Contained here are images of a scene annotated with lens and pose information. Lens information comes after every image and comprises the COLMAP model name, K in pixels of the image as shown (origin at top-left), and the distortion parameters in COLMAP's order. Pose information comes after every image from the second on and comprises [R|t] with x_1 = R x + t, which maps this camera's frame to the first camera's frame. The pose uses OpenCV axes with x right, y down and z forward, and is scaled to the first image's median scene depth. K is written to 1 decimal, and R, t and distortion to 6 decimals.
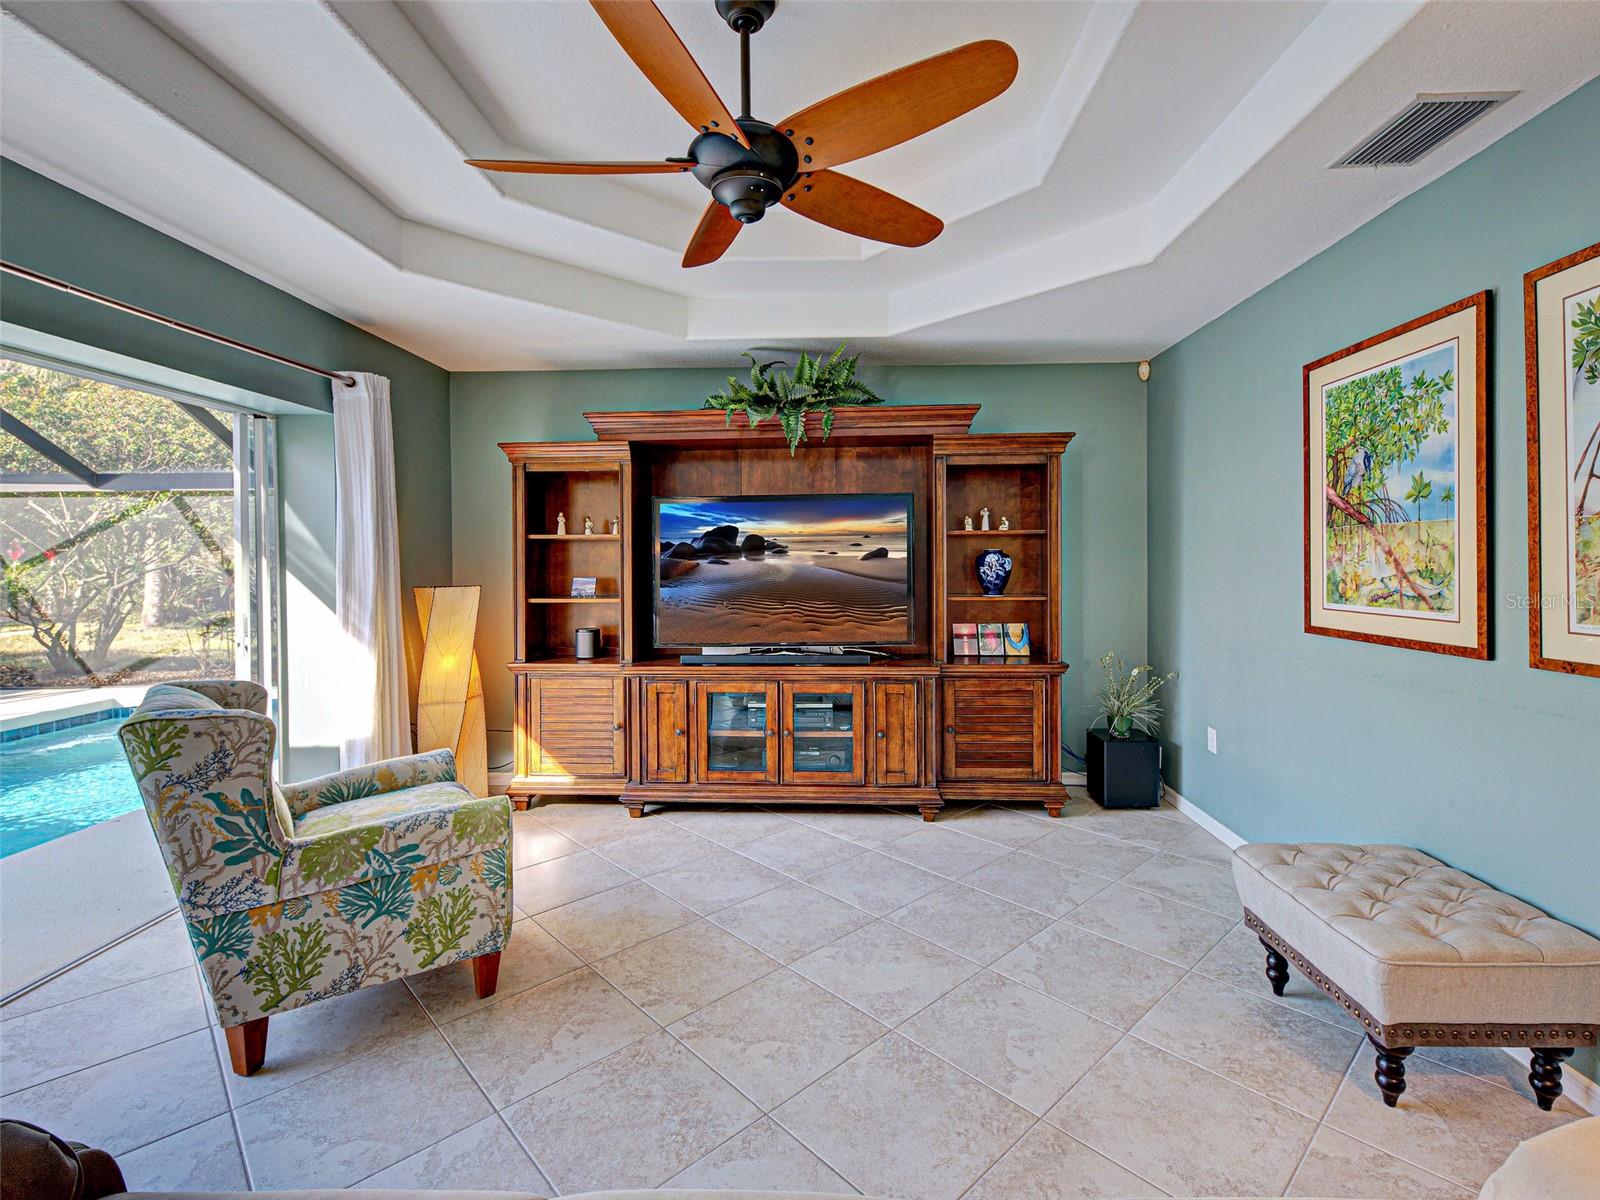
lens RADIAL K [[748.4, 0, 825.0], [0, 748.4, 571.3], [0, 0, 1]] dist [0.010920, -0.002403]
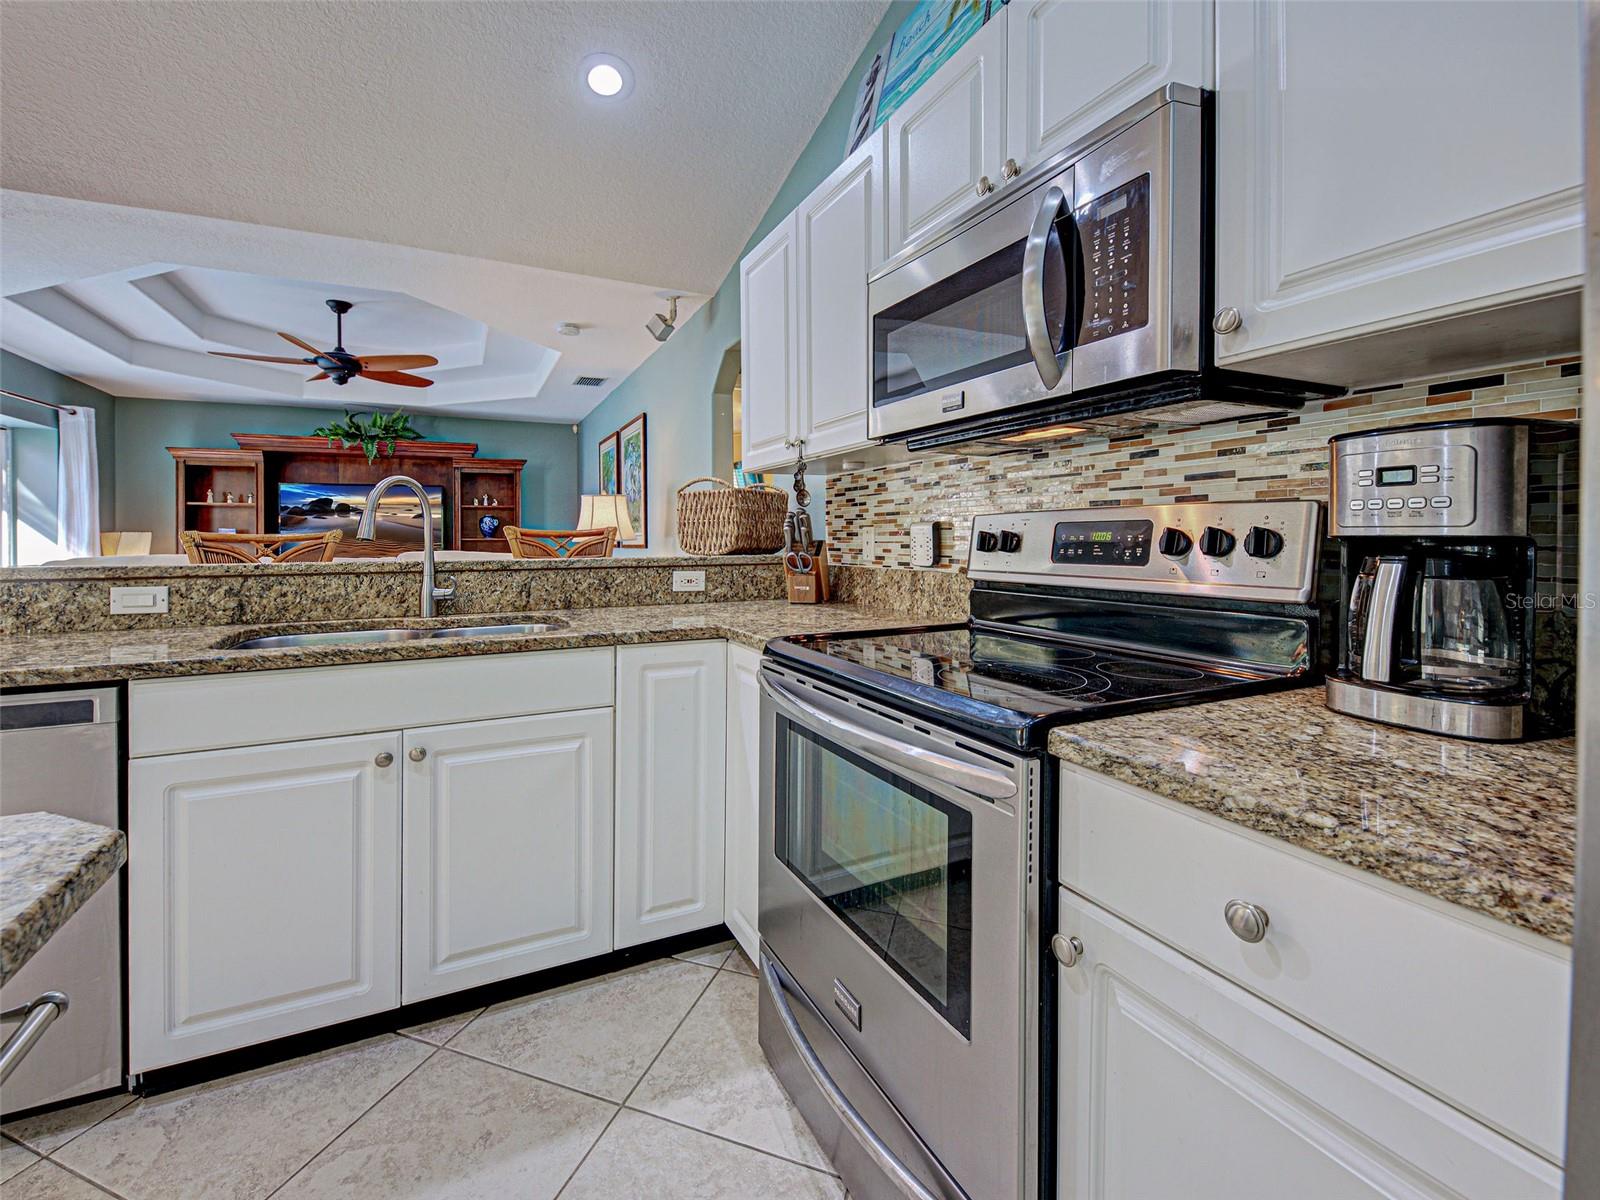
lens RADIAL K [[681.9, 0, 796.8], [0, 681.9, 548.0], [0, 0, 1]] dist [-0.007621, -0.000198]
pose [[0.887520, -0.005255, 0.460740, 0.138317], [0.007836, 0.999962, -0.003688, 0.084697], [-0.460703, 0.006884, 0.887528, -1.172788]]
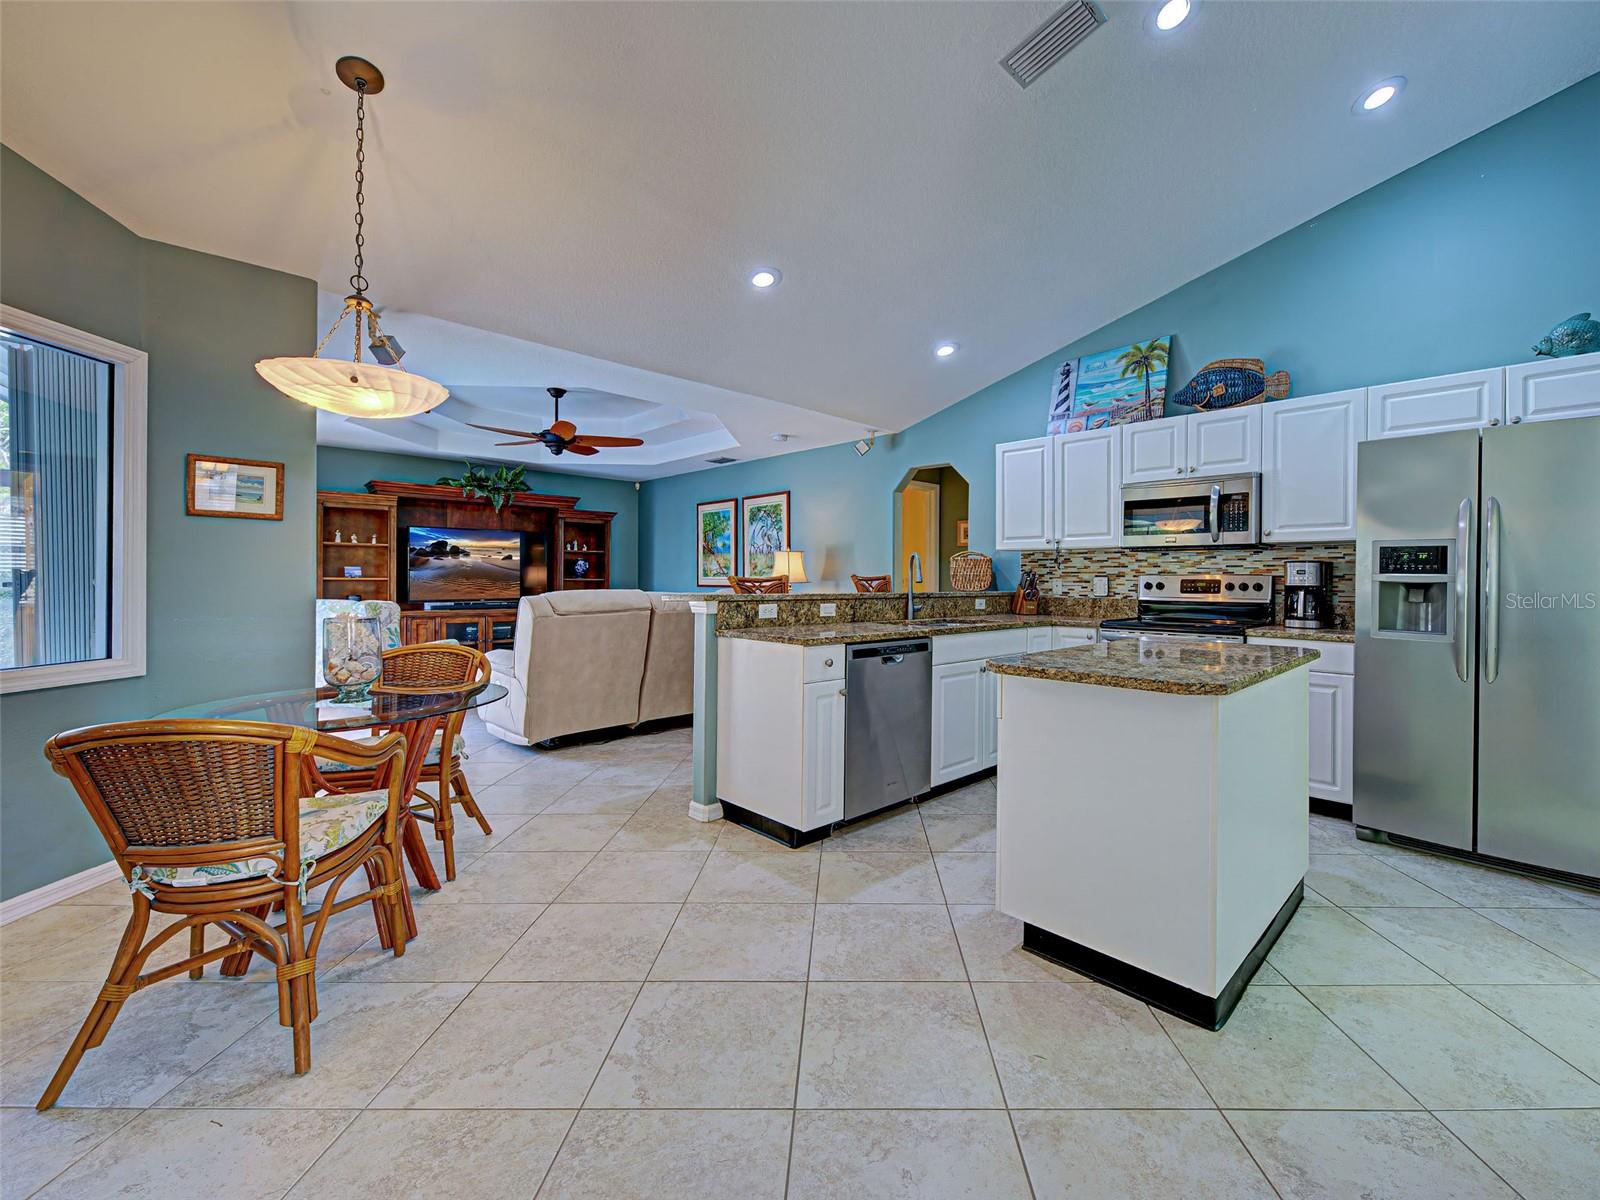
lens RADIAL K [[681.9, 0, 872.0], [0, 681.9, 582.9], [0, 0, 1]] dist [-0.007621, -0.000198]
pose [[0.663060, 0.008090, 0.748523, -0.890766], [0.002662, 0.999910, -0.013165, 0.089858], [-0.748562, 0.010722, 0.662978, -1.270765]]
